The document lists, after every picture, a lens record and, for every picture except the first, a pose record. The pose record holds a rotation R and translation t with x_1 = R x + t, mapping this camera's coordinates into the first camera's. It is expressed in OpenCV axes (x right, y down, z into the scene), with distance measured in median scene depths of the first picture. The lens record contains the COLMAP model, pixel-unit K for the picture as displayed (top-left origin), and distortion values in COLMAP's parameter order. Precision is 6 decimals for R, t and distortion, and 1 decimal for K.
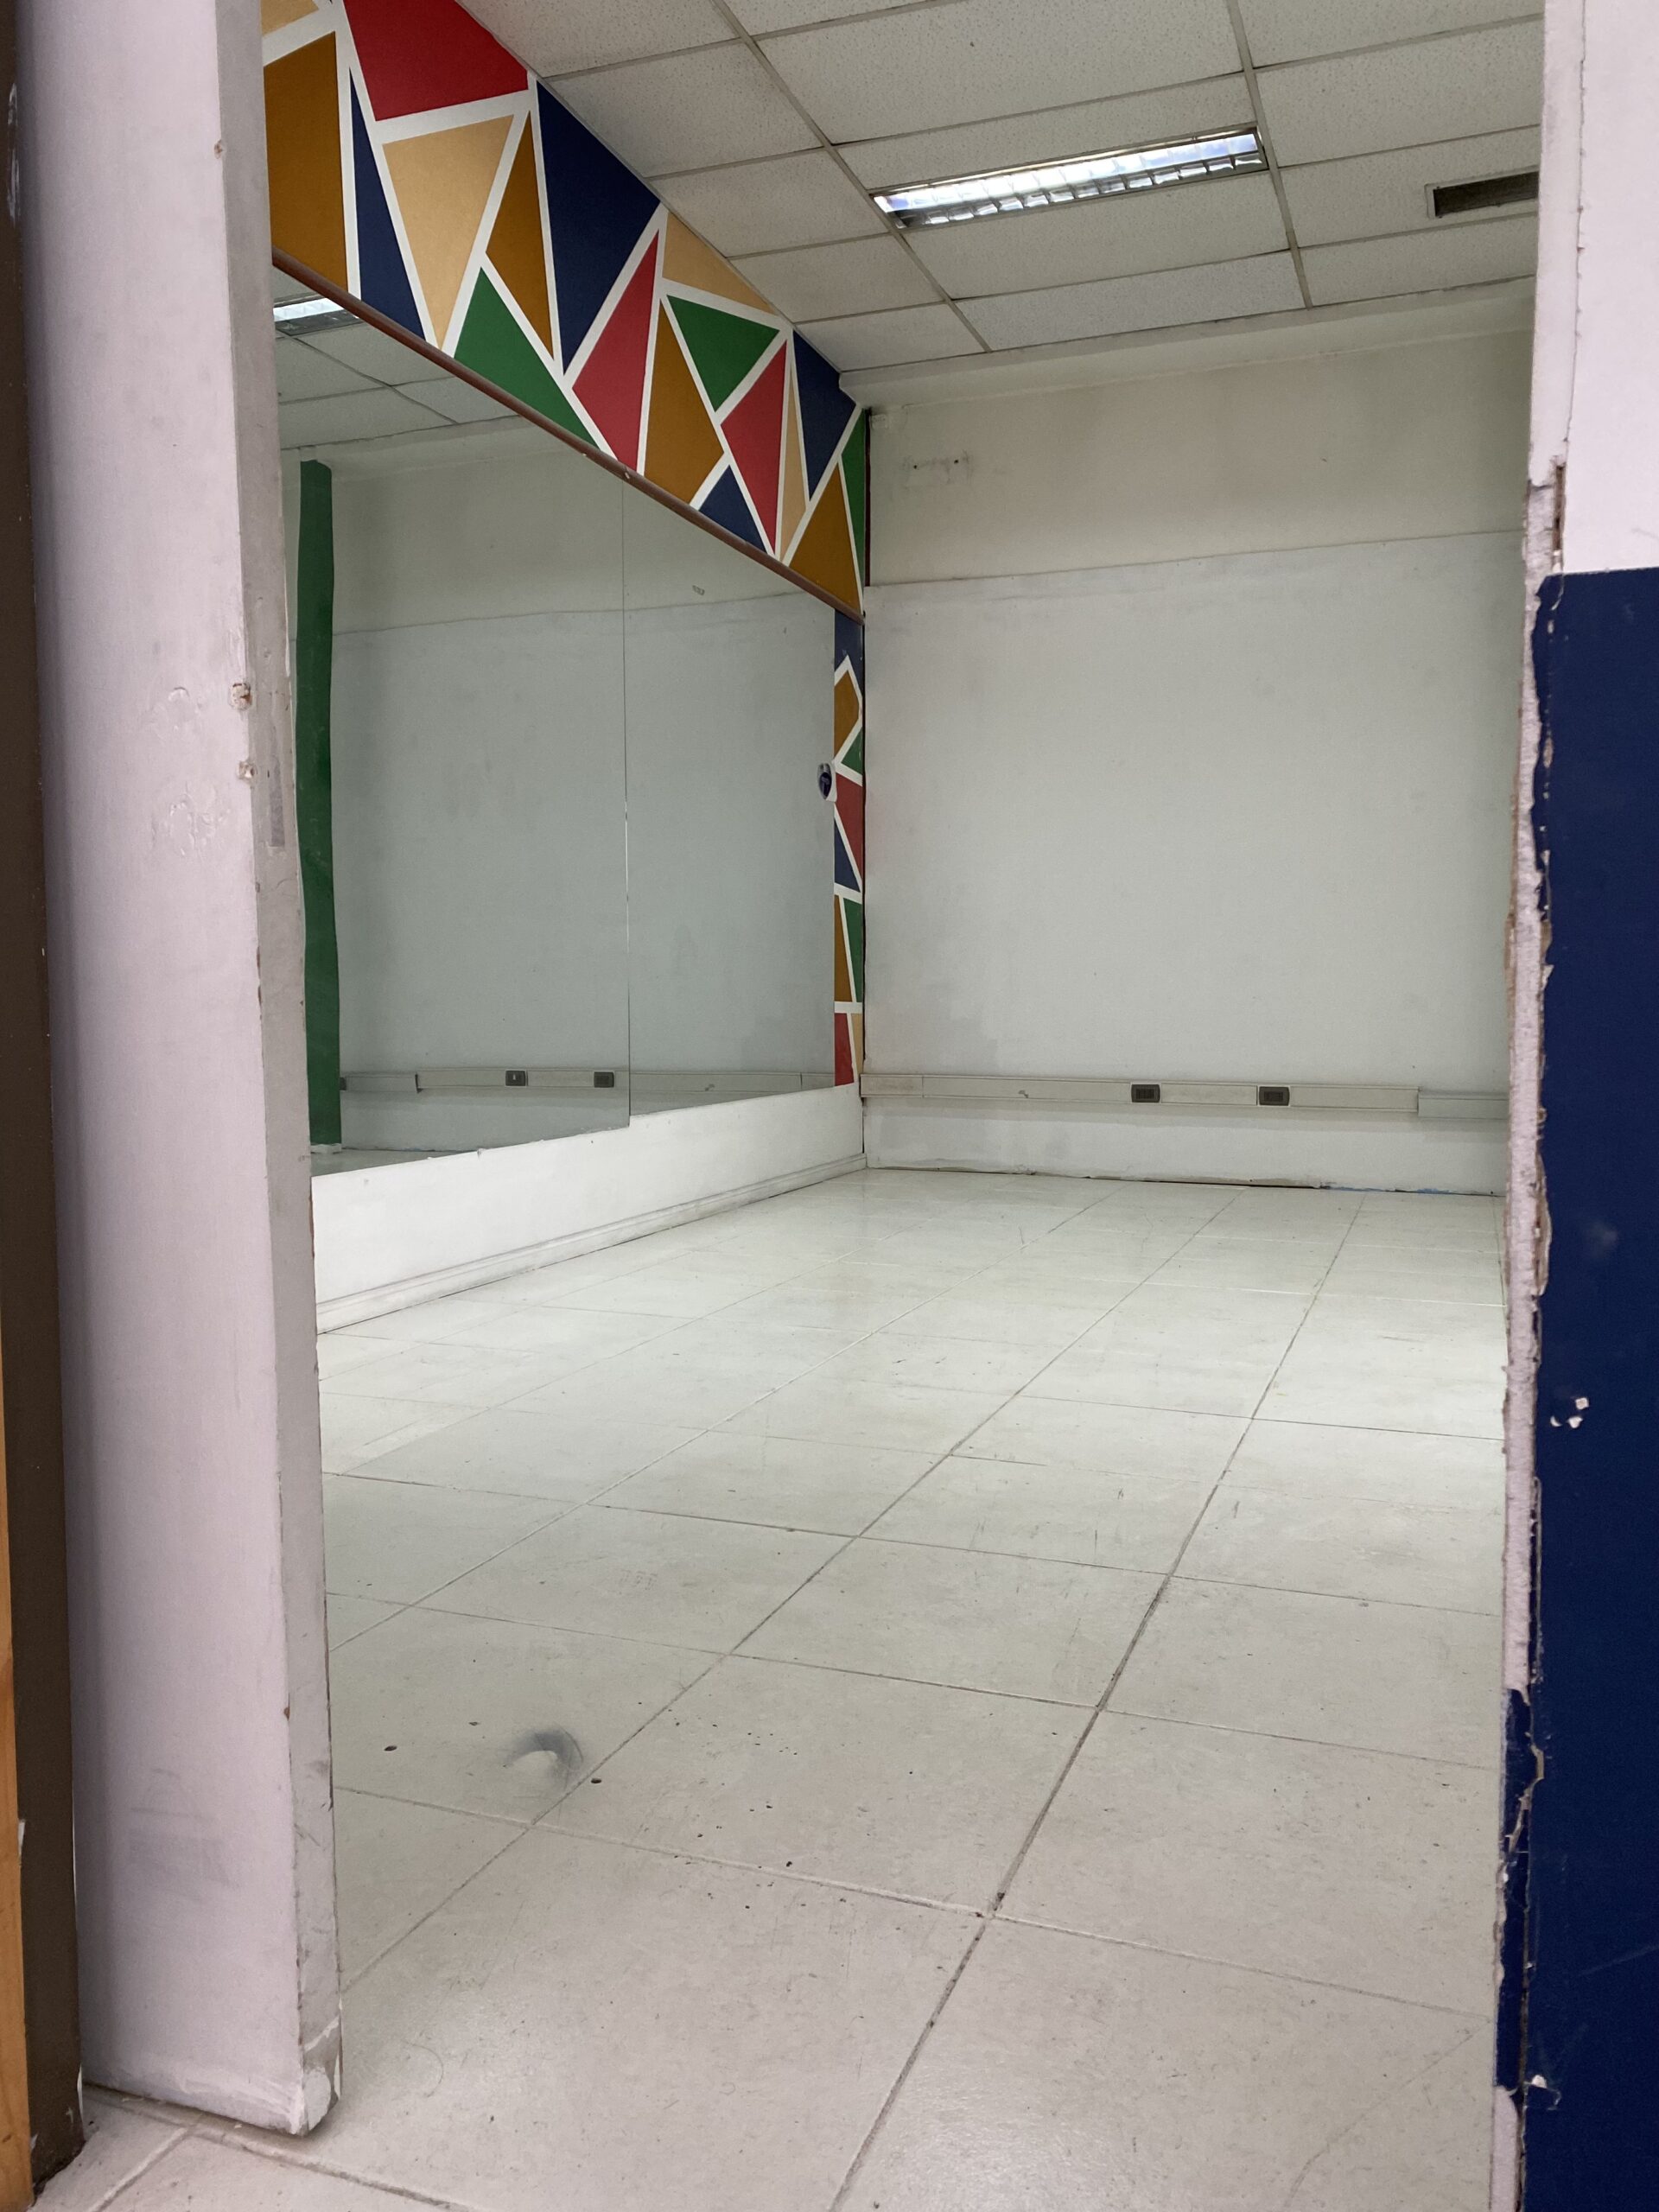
lens RADIAL K [[1653.9, 0, 837.8], [0, 1653.9, 1107.6], [0, 0, 1]] dist [0.050447, -0.038962]
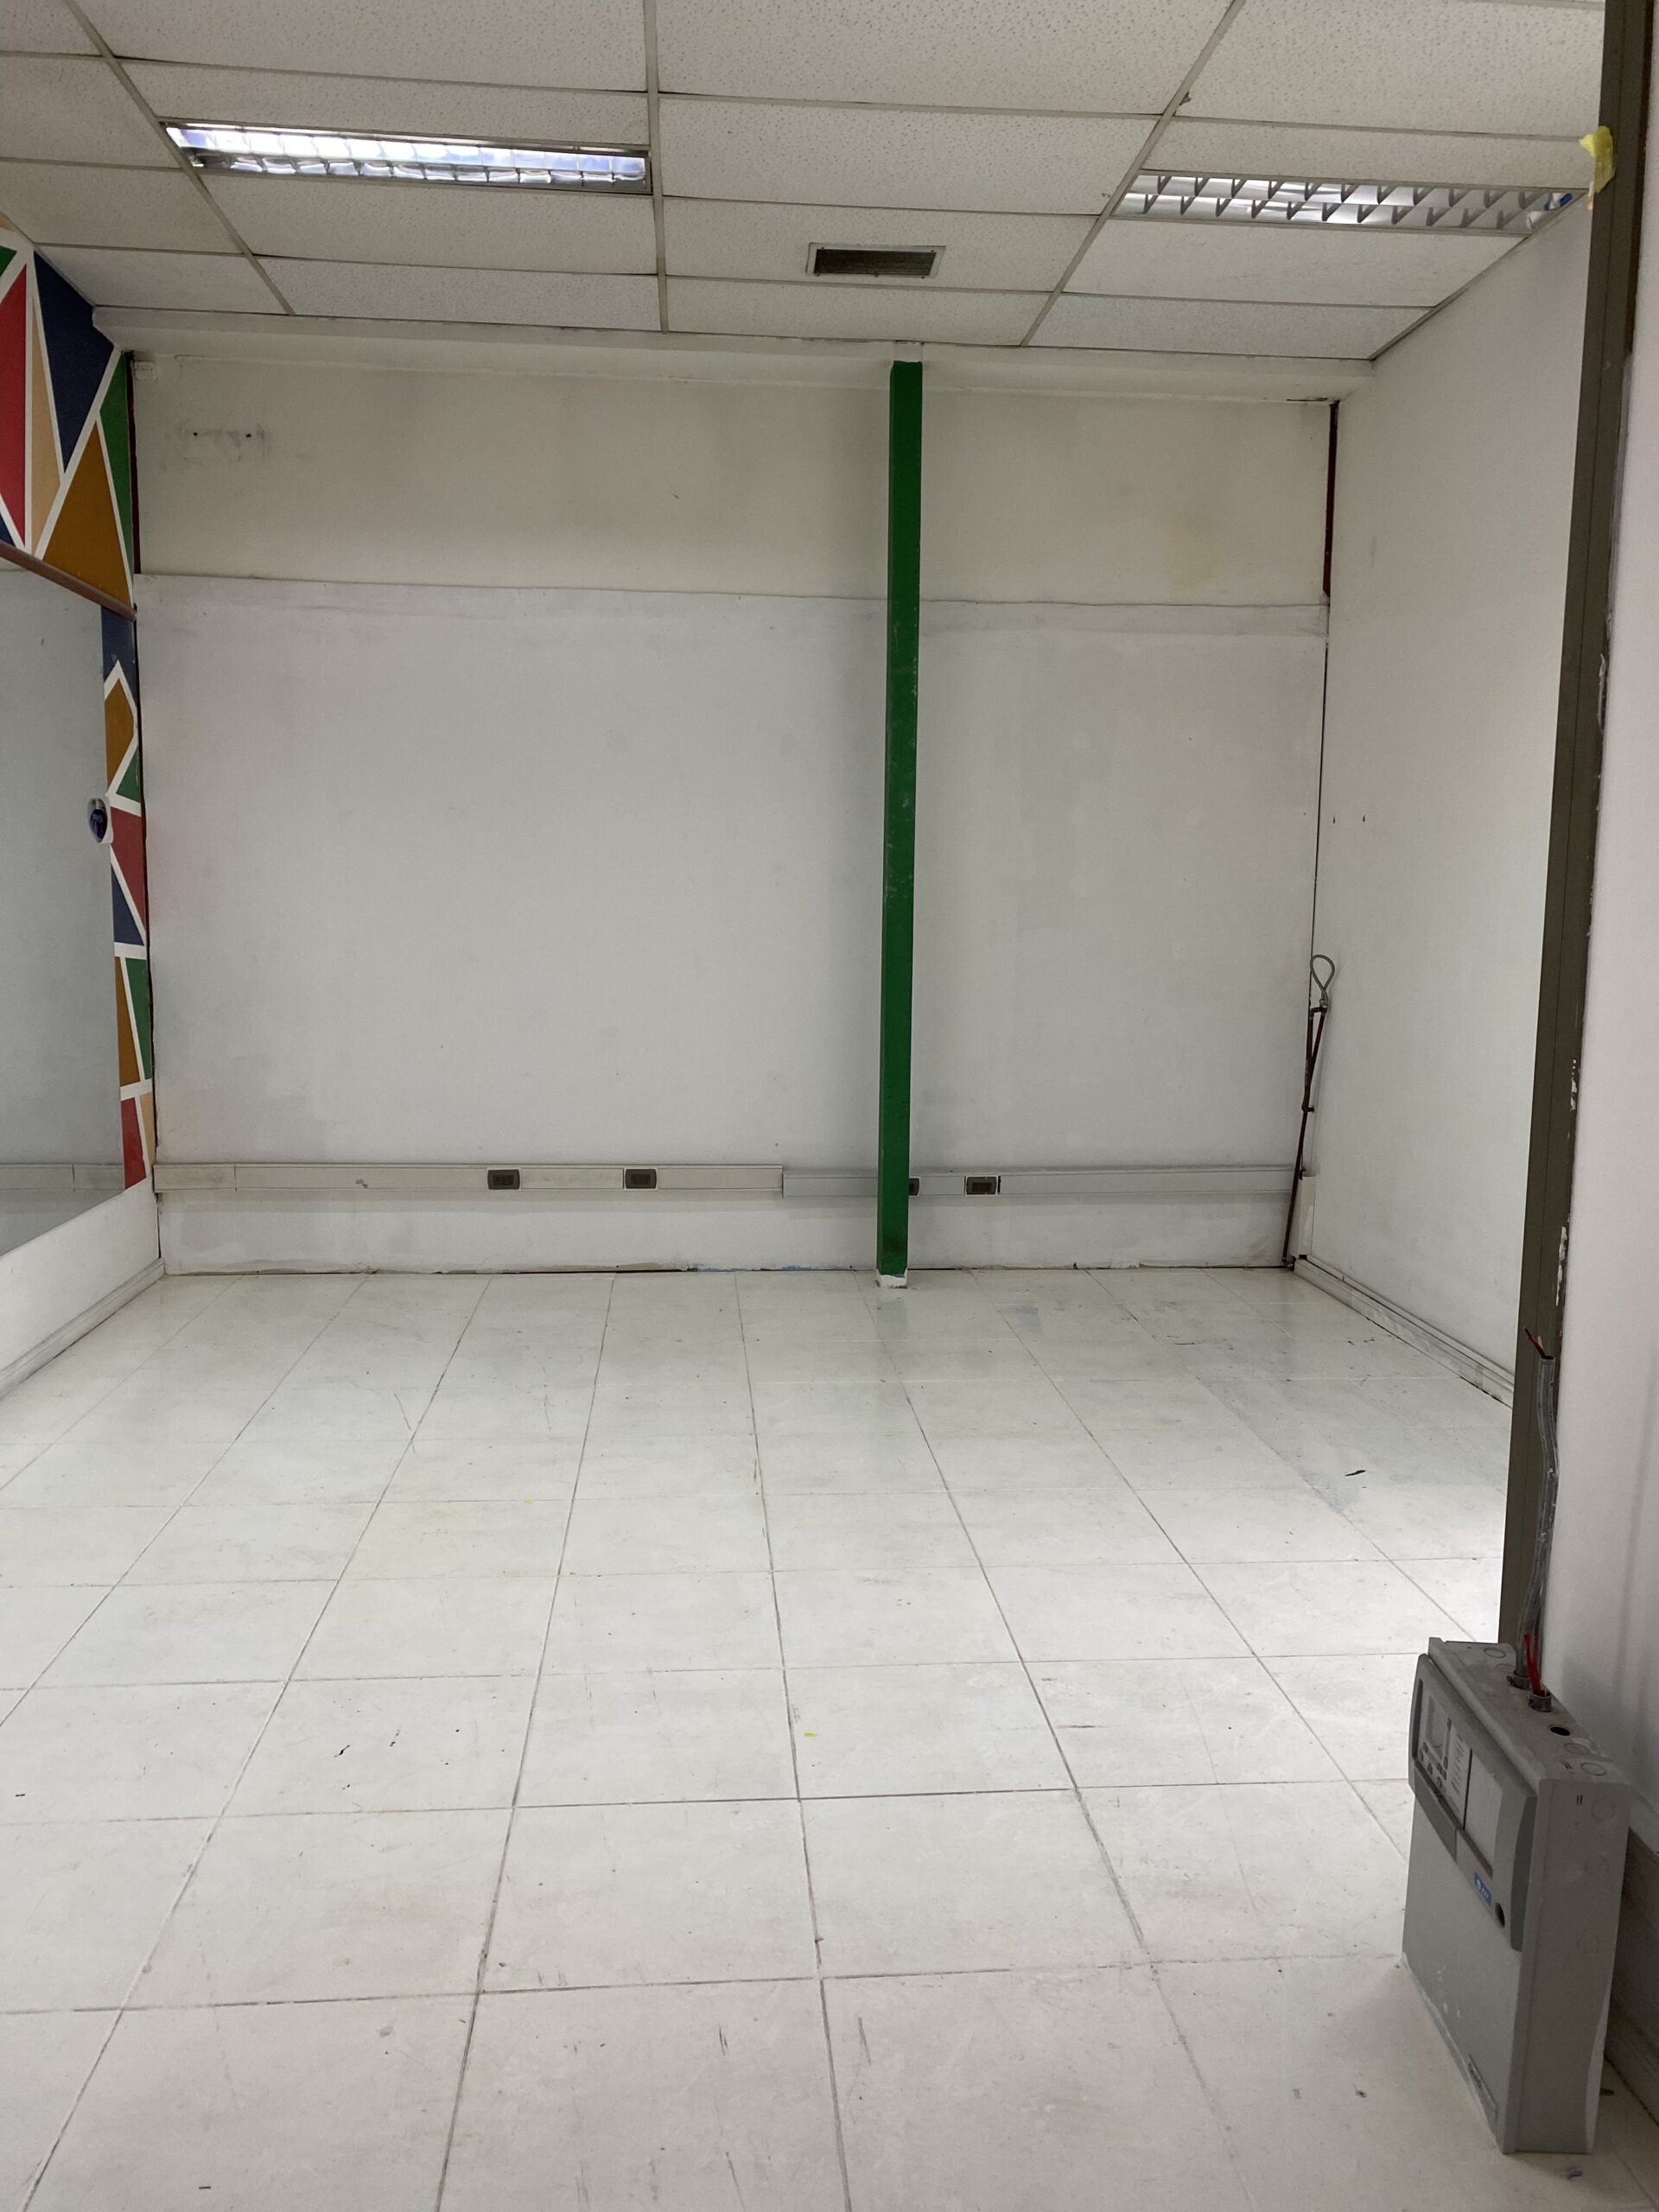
lens RADIAL K [[1678.7, 0, 796.6], [0, 1678.7, 1097.2], [0, 0, 1]] dist [0.141055, -0.116317]
pose [[0.911115, -0.037961, 0.410401, -0.046140], [0.018644, 0.998526, 0.050969, -0.099342], [-0.411731, -0.038787, 0.910480, 0.095528]]
